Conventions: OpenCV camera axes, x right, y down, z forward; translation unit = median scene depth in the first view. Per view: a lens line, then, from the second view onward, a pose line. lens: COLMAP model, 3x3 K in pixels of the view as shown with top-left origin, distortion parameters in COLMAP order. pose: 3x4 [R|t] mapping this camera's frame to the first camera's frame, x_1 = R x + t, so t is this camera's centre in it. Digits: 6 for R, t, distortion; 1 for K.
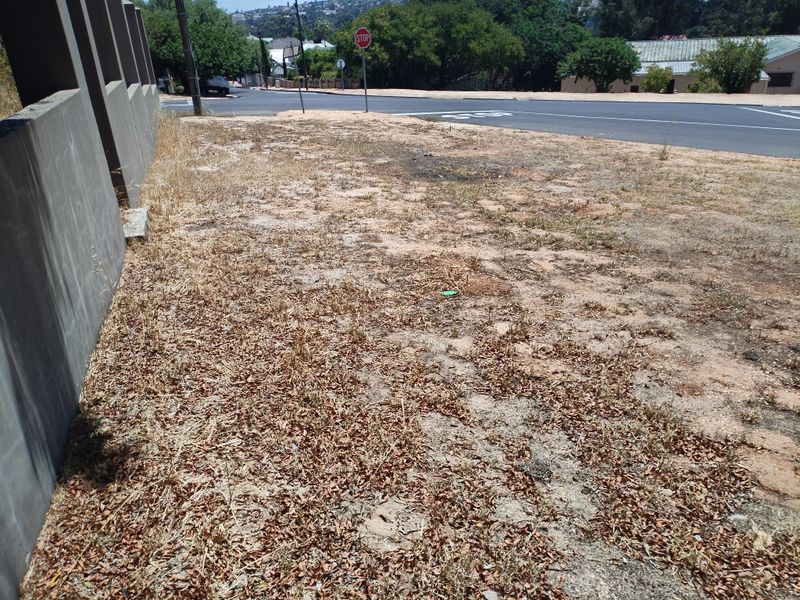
lens RADIAL K [[602.4, 0, 400.0], [0, 602.4, 300.0], [0, 0, 1]] dist [0.137063, -0.135668]
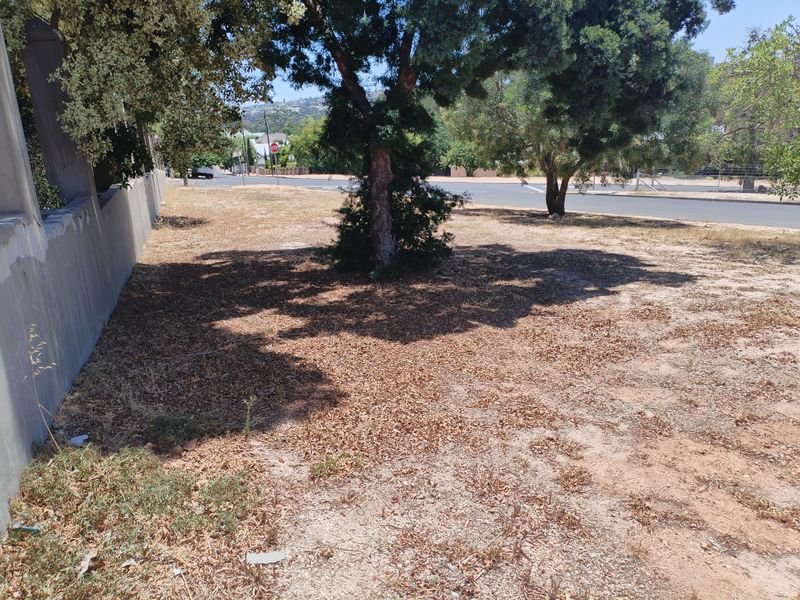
lens RADIAL K [[602.4, 0, 400.0], [0, 602.4, 300.0], [0, 0, 1]] dist [0.137063, -0.135668]
pose [[0.999854, -0.008114, 0.015017, 0.126041], [0.009986, 0.991577, -0.129134, 0.123940], [-0.013843, 0.129265, 0.991513, -0.351731]]
